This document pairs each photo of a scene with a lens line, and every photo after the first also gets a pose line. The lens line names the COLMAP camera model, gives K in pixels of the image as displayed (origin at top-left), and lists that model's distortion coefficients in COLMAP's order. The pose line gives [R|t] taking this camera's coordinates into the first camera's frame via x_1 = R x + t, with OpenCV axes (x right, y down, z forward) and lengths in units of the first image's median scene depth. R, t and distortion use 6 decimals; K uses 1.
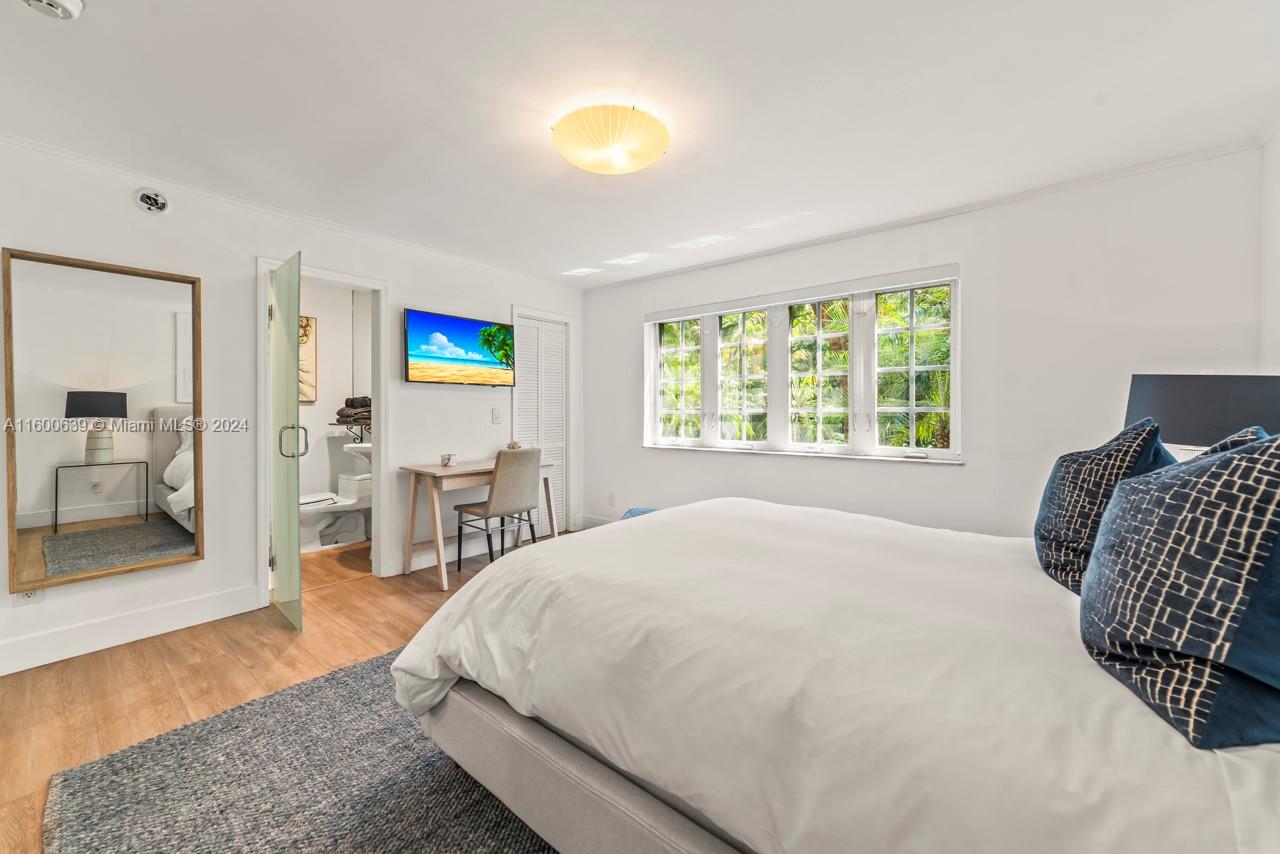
lens RADIAL K [[498.9, 0, 639.7], [0, 498.9, 409.7], [0, 0, 1]] dist [-0.010437, 0.000003]
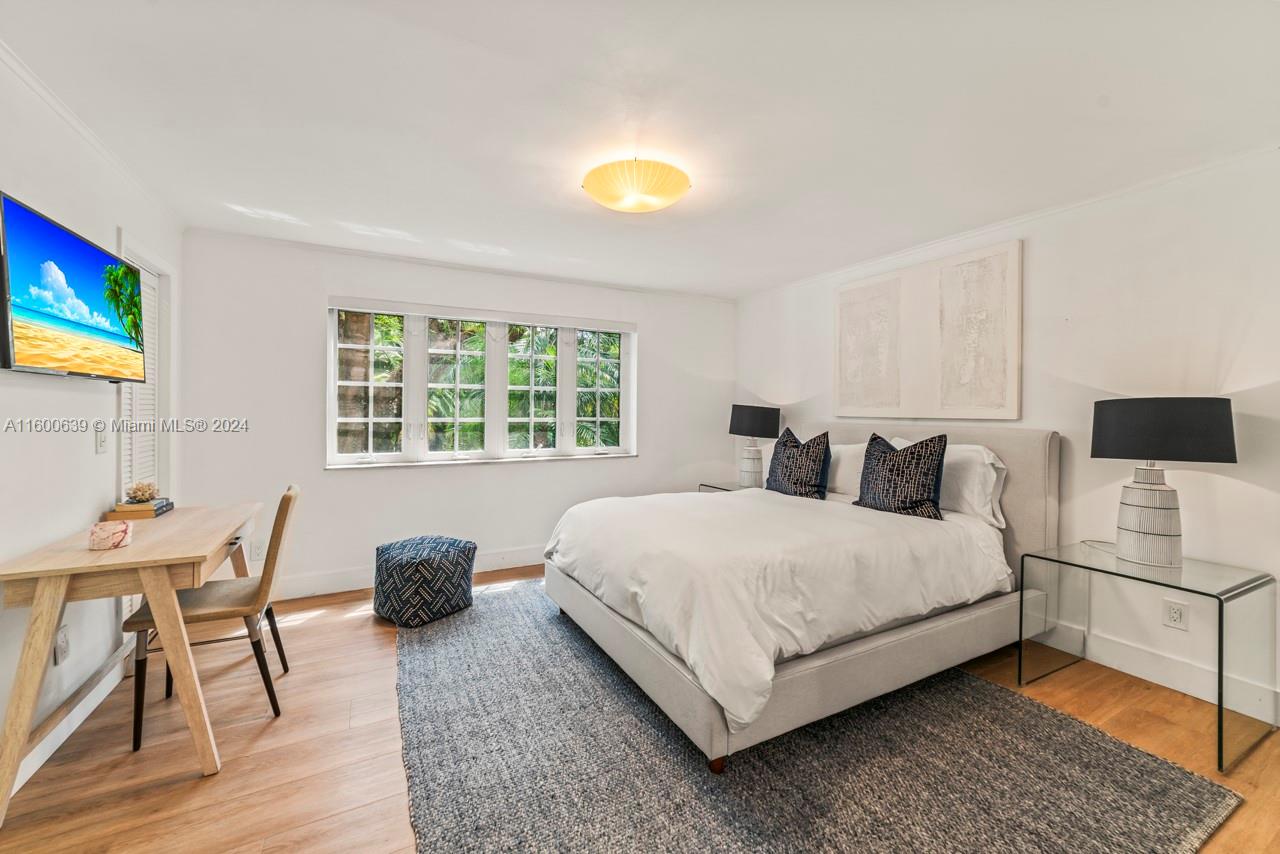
lens RADIAL K [[498.9, 0, 639.7], [0, 498.9, 409.7], [0, 0, 1]] dist [-0.010437, 0.000003]
pose [[0.371605, 0.005469, 0.928375, -0.667581], [-0.010445, 0.999944, -0.001710, -0.026855], [-0.928332, -0.009061, 0.371641, 0.360046]]
